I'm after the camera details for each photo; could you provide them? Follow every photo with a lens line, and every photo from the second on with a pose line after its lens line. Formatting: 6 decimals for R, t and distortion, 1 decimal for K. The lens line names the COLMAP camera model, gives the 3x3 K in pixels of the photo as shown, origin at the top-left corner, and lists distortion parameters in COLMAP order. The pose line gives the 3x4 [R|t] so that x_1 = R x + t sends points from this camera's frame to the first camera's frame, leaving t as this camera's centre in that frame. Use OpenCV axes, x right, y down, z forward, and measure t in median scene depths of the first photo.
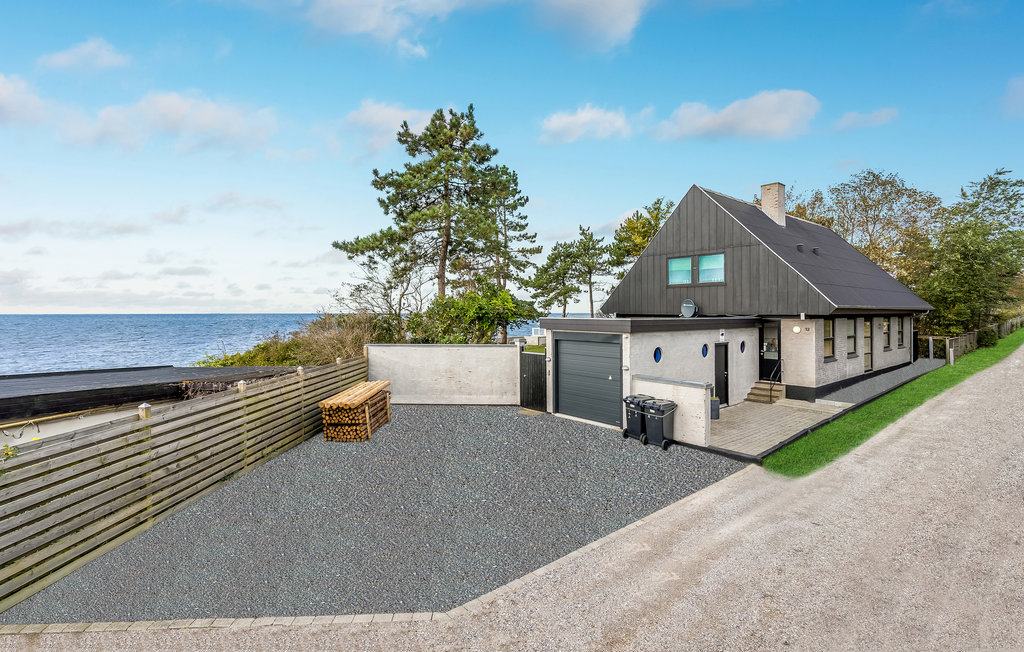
lens RADIAL K [[477.5, 0, 511.7], [0, 477.5, 303.5], [0, 0, 1]] dist [0.000230, 0.000469]
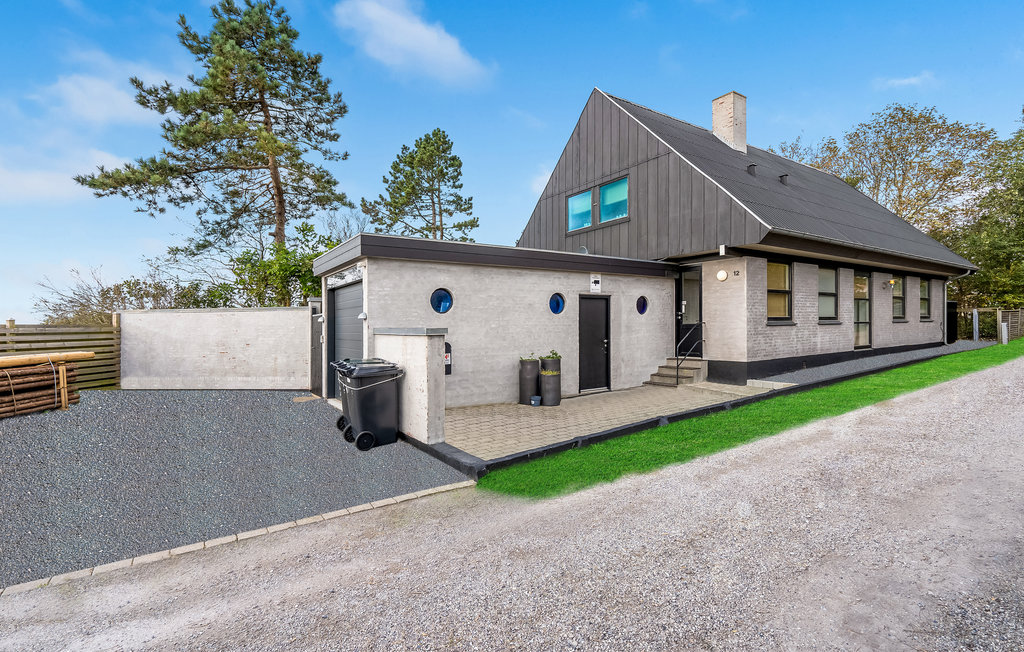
lens RADIAL K [[465.6, 0, 512.0], [0, 465.6, 326.0], [0, 0, 1]] dist [-0.001753, -0.000085]
pose [[0.994333, -0.016973, -0.104946, 0.368469], [0.018570, 0.999726, 0.014264, 0.107287], [0.104675, -0.016132, 0.994376, 0.326645]]
